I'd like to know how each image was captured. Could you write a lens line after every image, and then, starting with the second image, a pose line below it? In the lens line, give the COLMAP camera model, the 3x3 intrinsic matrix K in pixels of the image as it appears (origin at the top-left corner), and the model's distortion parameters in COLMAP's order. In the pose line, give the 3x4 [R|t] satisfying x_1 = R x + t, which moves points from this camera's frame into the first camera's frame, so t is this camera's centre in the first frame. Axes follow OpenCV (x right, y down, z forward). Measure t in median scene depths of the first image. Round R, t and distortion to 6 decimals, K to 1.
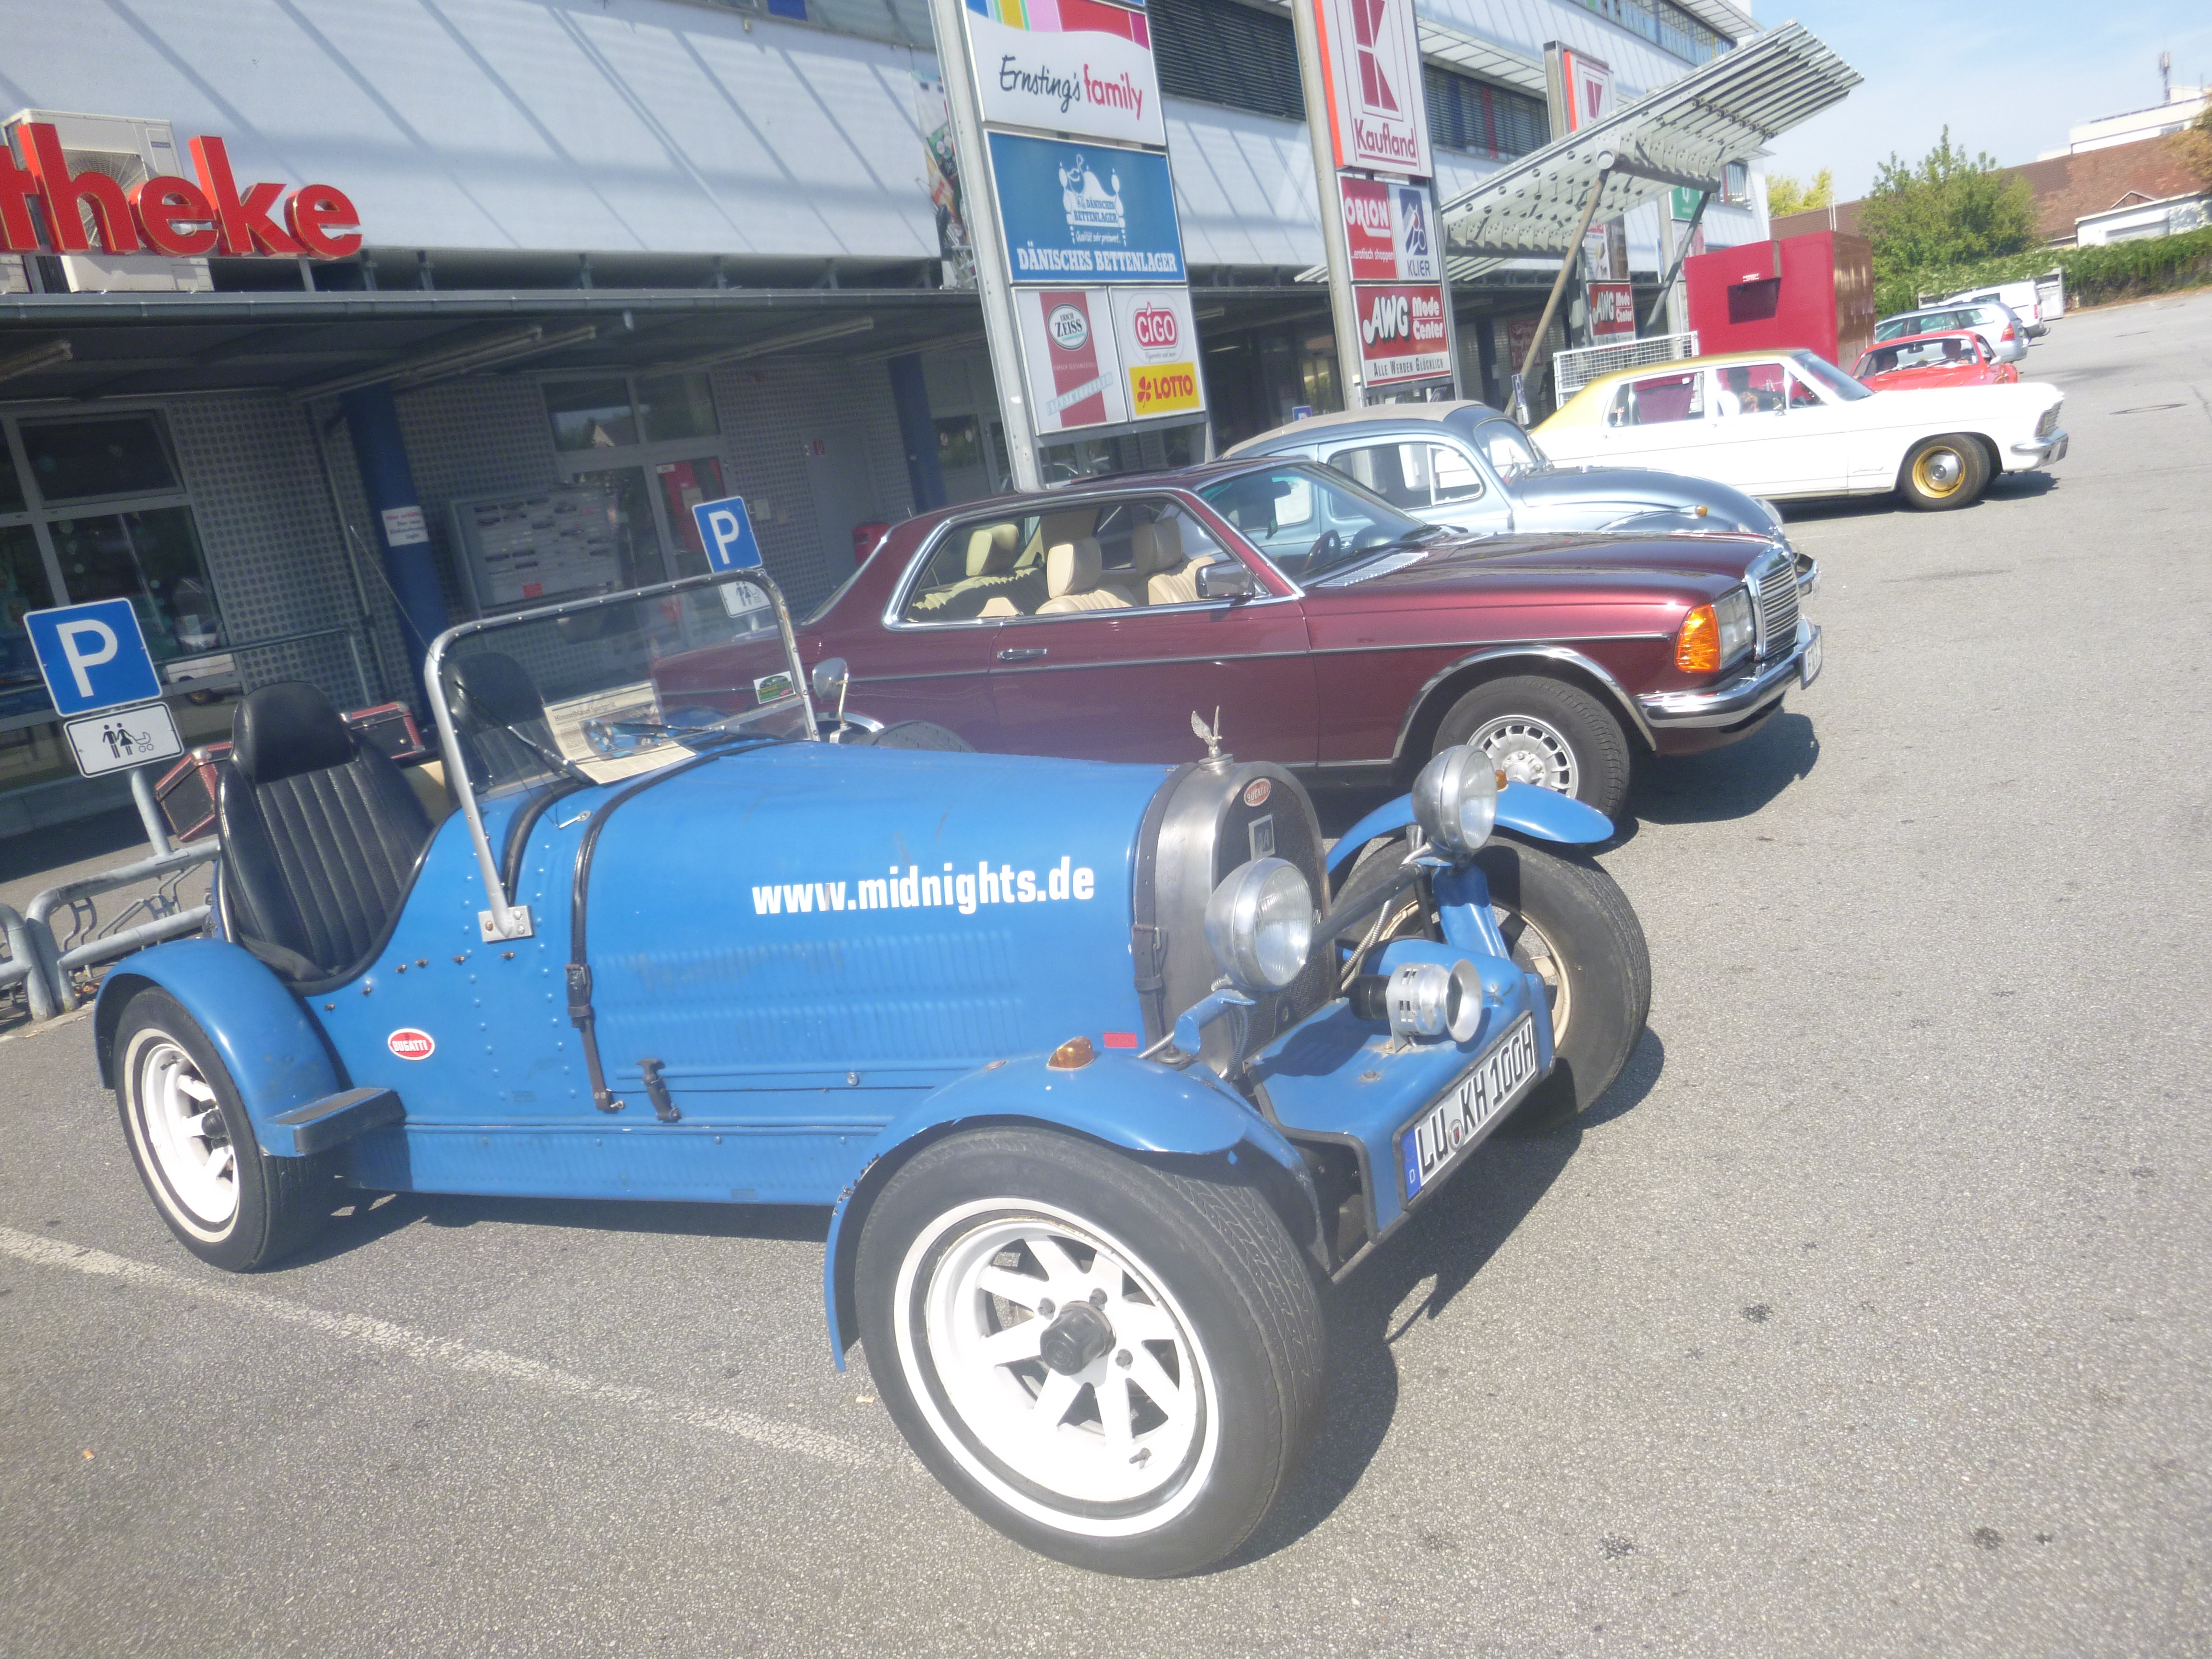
lens RADIAL K [[1820.6, 0, 1106.0], [0, 1820.6, 829.5], [0, 0, 1]] dist [0.002892, 0.007154]
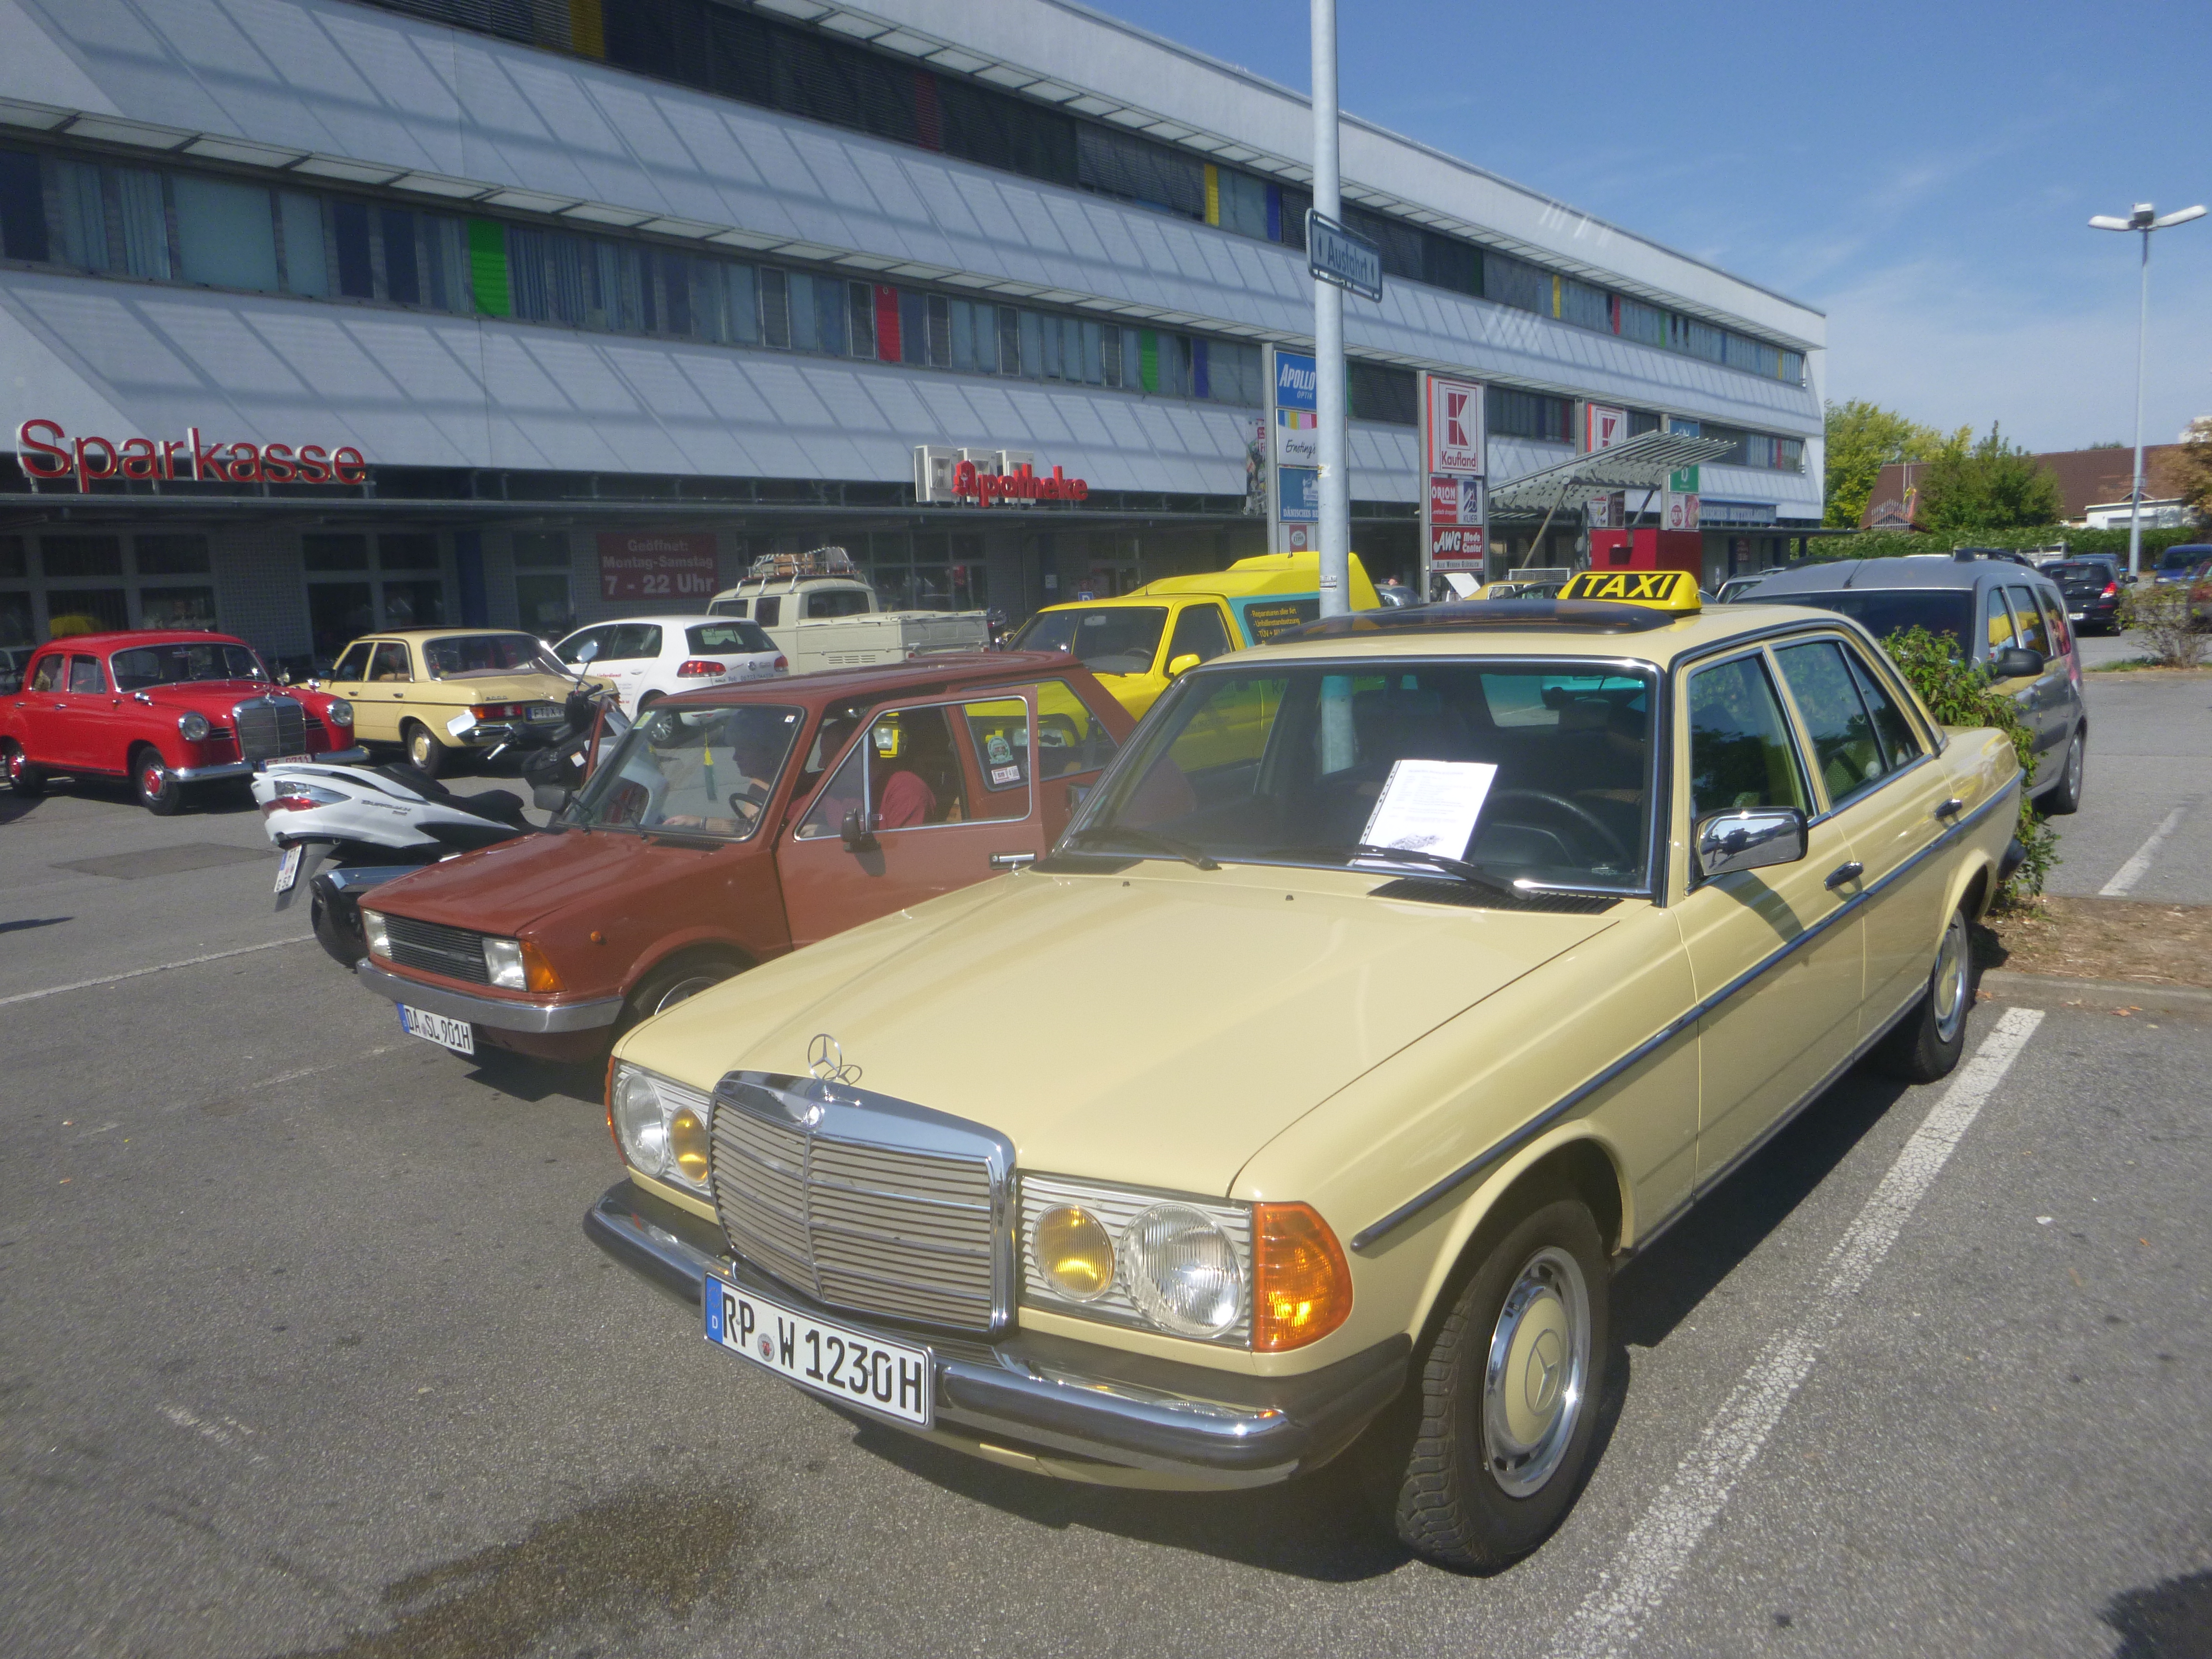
lens RADIAL K [[1820.6, 0, 1106.0], [0, 1820.6, 829.5], [0, 0, 1]] dist [0.002892, 0.007154]
pose [[0.985498, 0.142843, -0.091591, 0.004469], [-0.148319, 0.987351, -0.056034, 0.219117], [0.082428, 0.068806, 0.994219, -1.075220]]
